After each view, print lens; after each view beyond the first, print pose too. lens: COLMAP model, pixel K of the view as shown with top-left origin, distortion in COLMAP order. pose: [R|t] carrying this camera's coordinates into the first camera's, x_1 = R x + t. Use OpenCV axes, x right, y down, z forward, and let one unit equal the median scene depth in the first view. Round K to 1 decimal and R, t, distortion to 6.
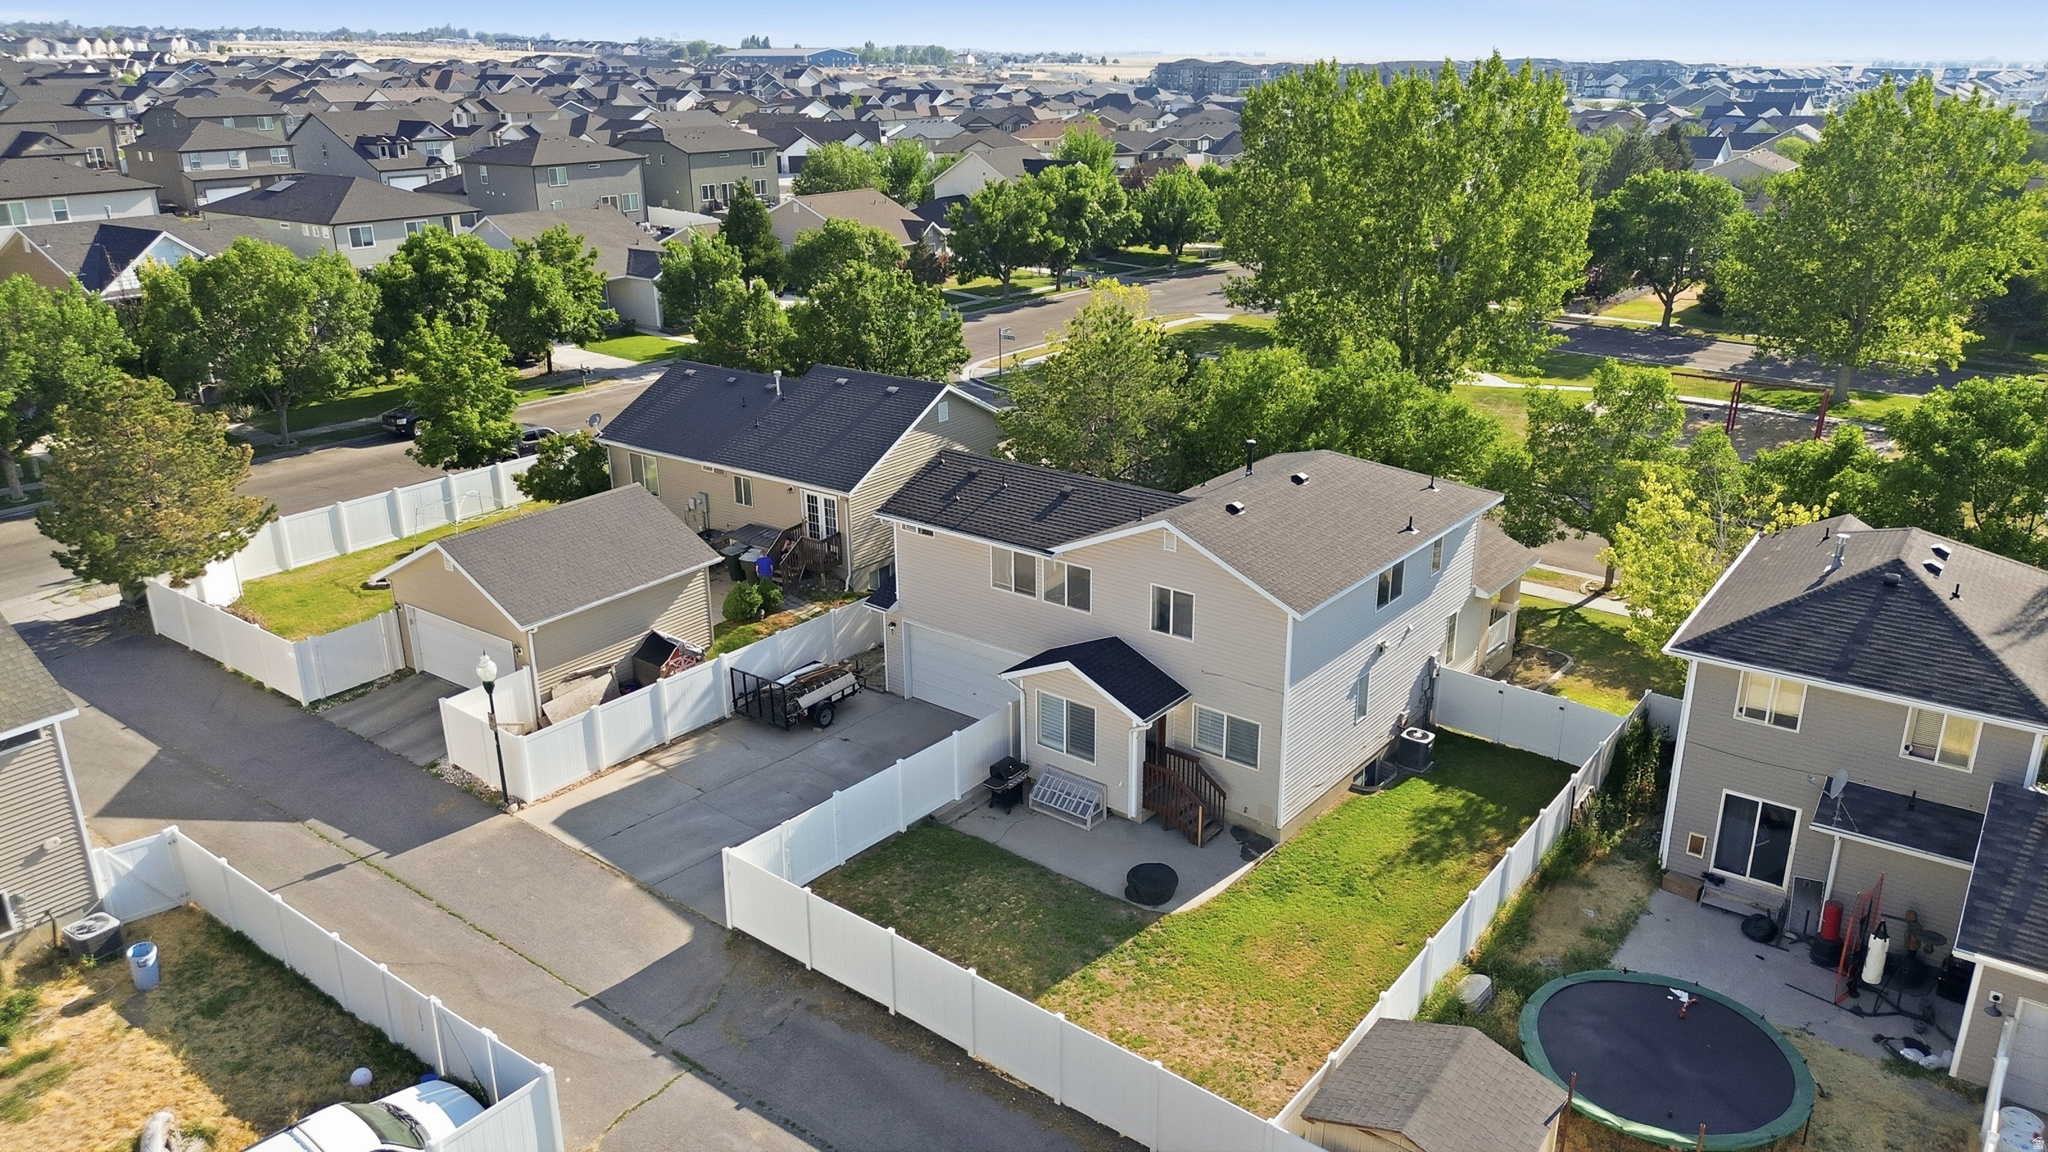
lens RADIAL K [[1461.3, 0, 1024.0], [0, 1461.3, 576.0], [0, 0, 1]] dist [0.002746, 0.001657]
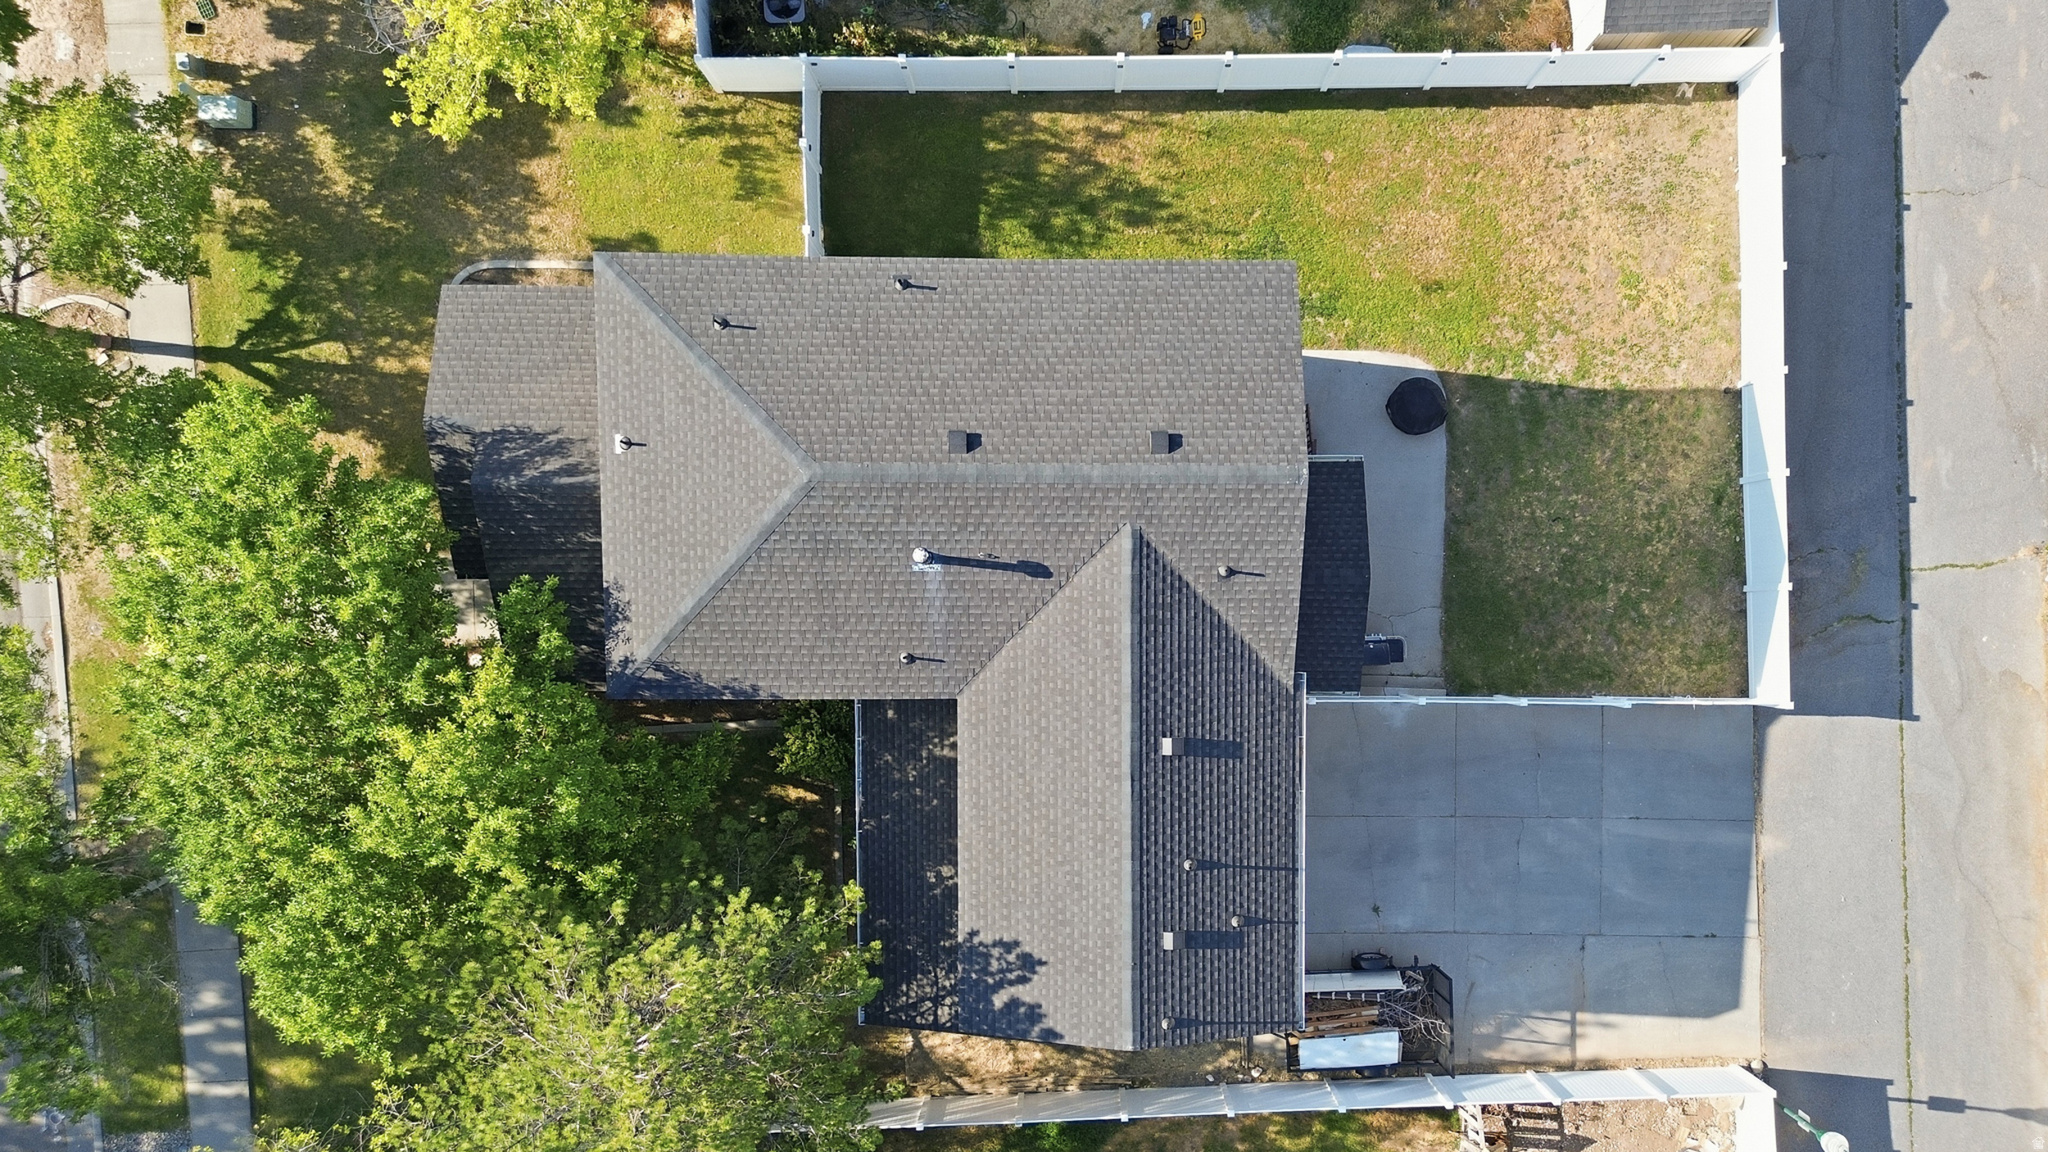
lens RADIAL K [[1461.3, 0, 1024.0], [0, 1461.3, 576.0], [0, 0, 1]] dist [0.002746, 0.001657]
pose [[-0.619427, -0.782776, -0.059759, 0.198919], [0.247729, -0.267129, 0.931275, -0.684637], [-0.744943, 0.562053, 0.359384, 0.857273]]
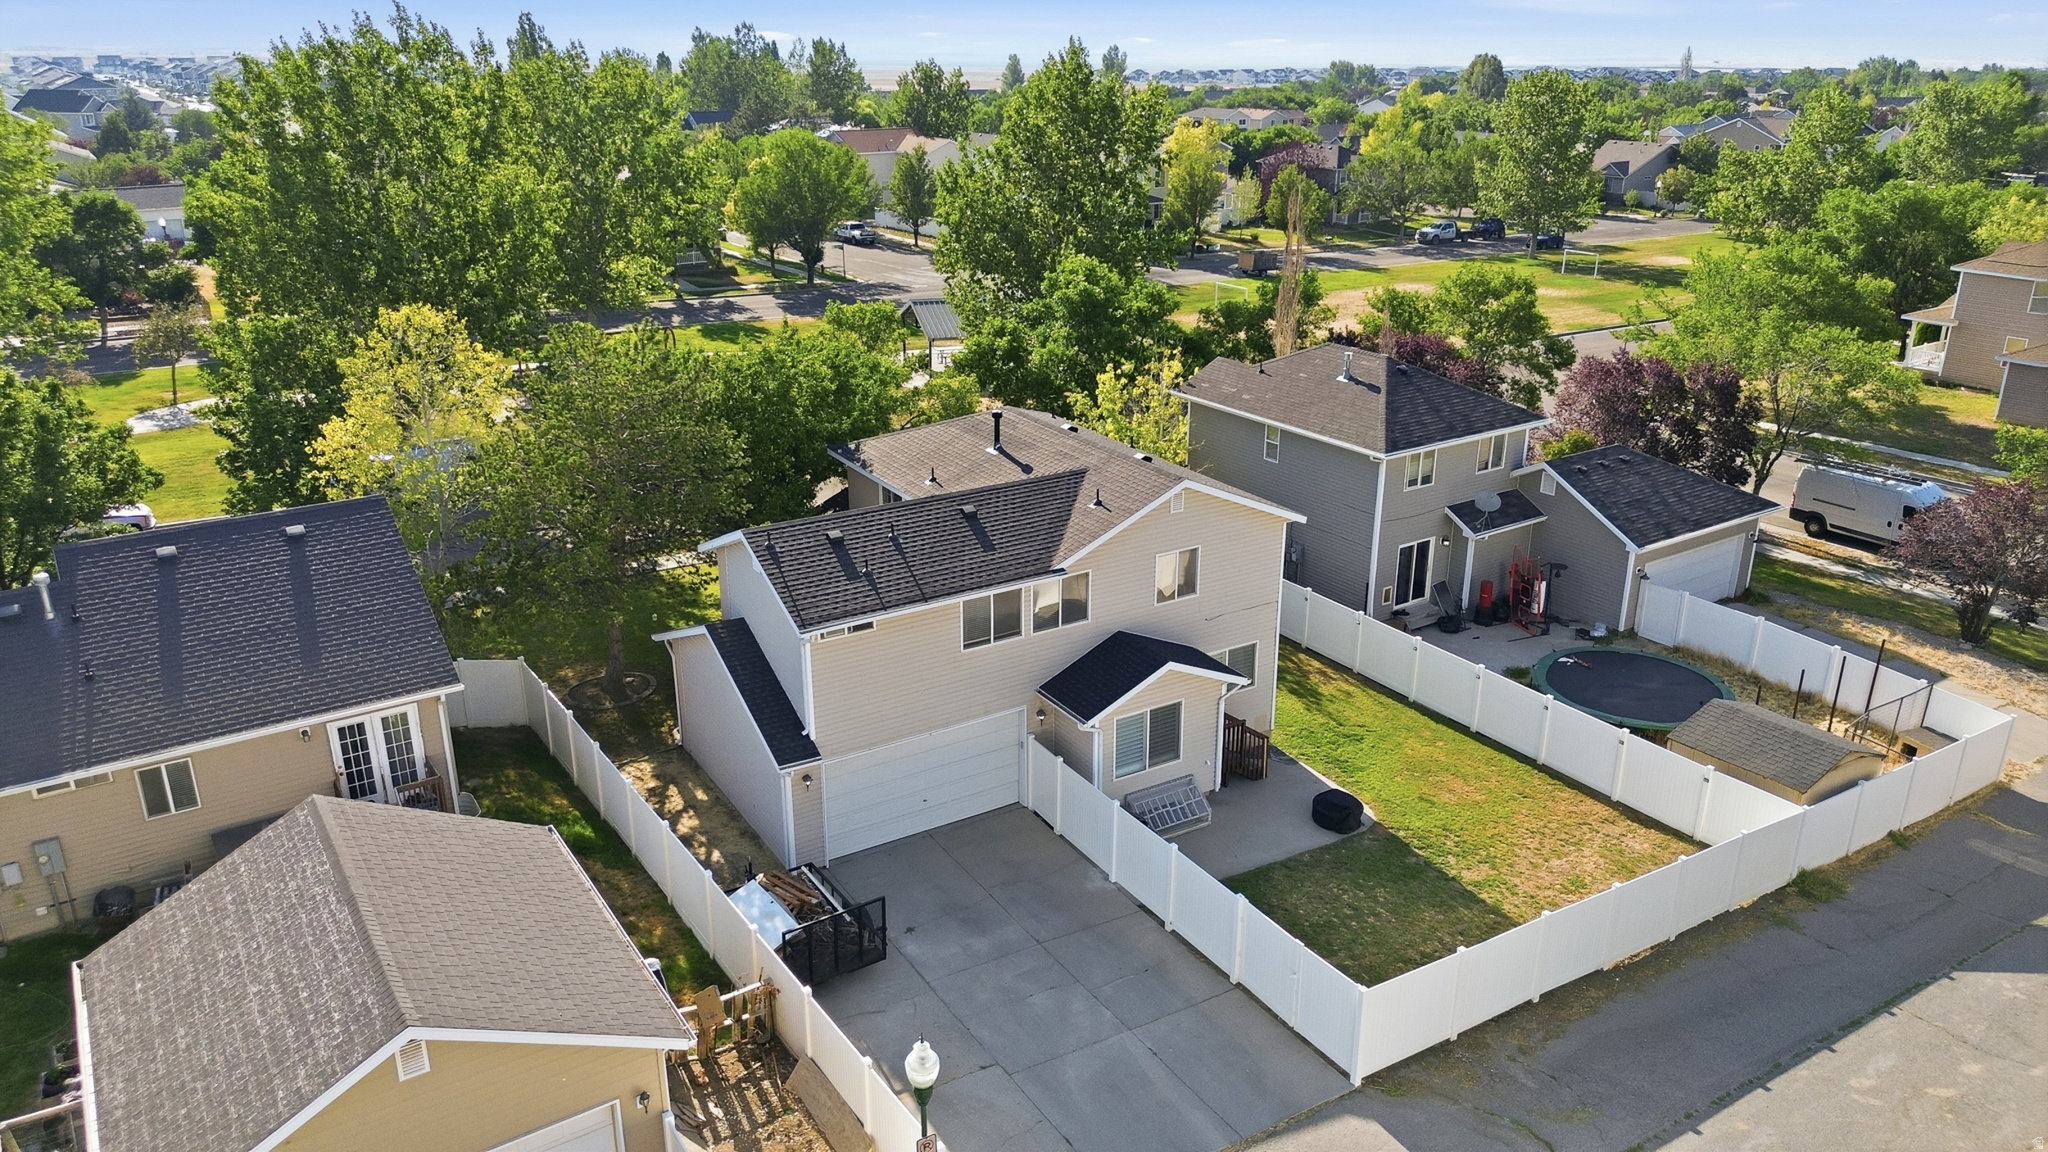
lens RADIAL K [[1461.3, 0, 1024.0], [0, 1461.3, 576.0], [0, 0, 1]] dist [0.002746, 0.001657]
pose [[0.346561, -0.325165, 0.879865, -0.766730], [0.319366, 0.922858, 0.215262, -0.210248], [-0.881987, 0.206398, 0.423674, 0.684945]]
